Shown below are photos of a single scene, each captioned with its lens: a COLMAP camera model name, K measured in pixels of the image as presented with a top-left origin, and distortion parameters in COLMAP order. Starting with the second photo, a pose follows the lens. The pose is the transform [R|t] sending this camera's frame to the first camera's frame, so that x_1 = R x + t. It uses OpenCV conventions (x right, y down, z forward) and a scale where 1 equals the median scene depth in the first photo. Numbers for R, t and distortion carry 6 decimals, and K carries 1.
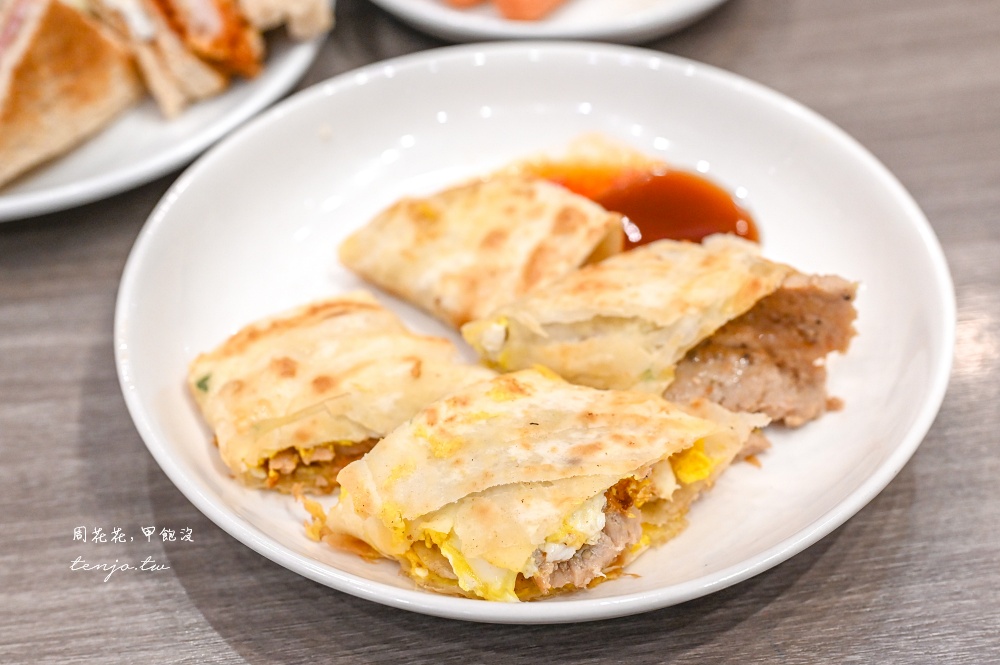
lens RADIAL K [[1703.6, 0, 501.4], [0, 1703.6, 334.9], [0, 0, 1]] dist [0.000603, 0.000000]
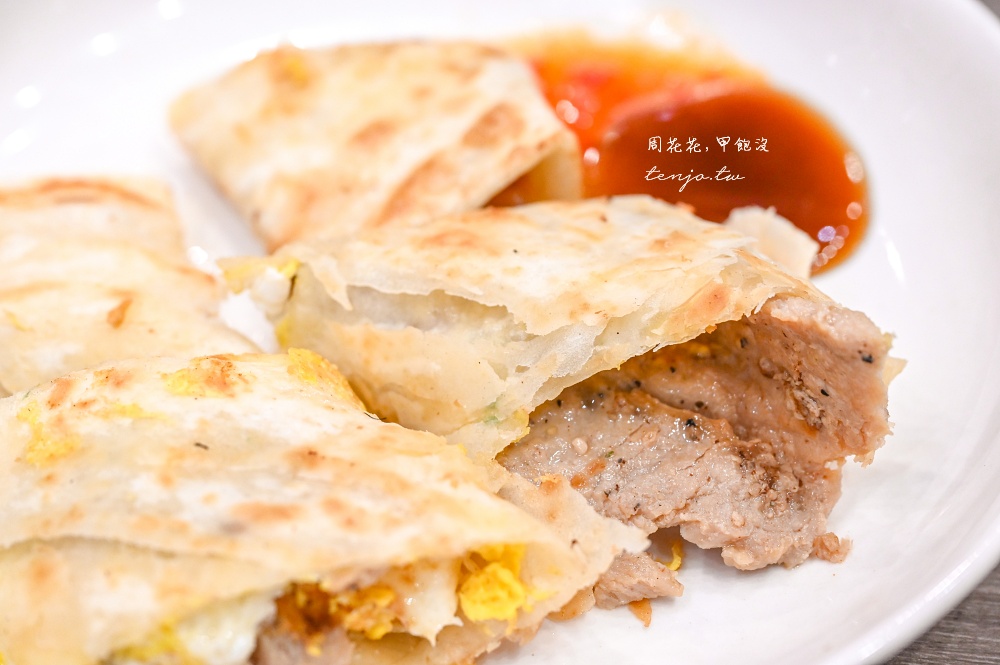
lens RADIAL K [[2182.1, 0, 506.0], [0, 2182.1, 332.7], [0, 0, 1]] dist [0.019849, 0.000000]
pose [[0.936662, 0.220992, -0.271711, 0.279610], [-0.217598, 0.975093, 0.042957, -0.034221], [0.274437, 0.018888, 0.961420, 0.314160]]
